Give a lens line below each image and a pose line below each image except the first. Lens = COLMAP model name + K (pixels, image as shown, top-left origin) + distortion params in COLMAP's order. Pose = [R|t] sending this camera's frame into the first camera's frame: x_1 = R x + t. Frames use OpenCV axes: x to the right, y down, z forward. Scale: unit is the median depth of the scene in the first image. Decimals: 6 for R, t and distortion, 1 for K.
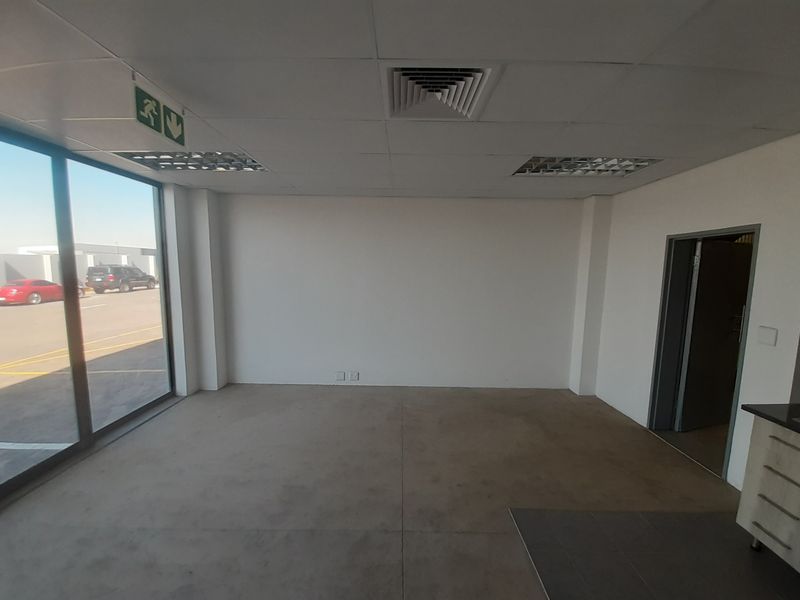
lens RADIAL K [[316.1, 0, 397.7], [0, 316.1, 301.2], [0, 0, 1]] dist [-0.014859, -0.000048]
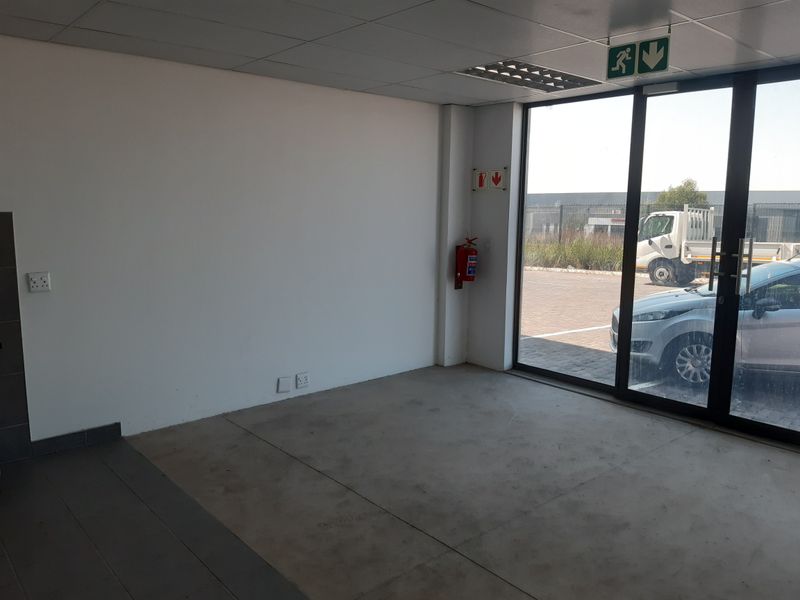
lens RADIAL K [[621.4, 0, 399.0], [0, 621.4, 296.5], [0, 0, 1]] dist [0.092057, -0.167594]
pose [[-0.746145, 0.073596, -0.661703, 1.159754], [-0.093463, 0.972451, 0.213548, -0.189560], [0.659190, 0.221183, -0.718712, 2.019750]]
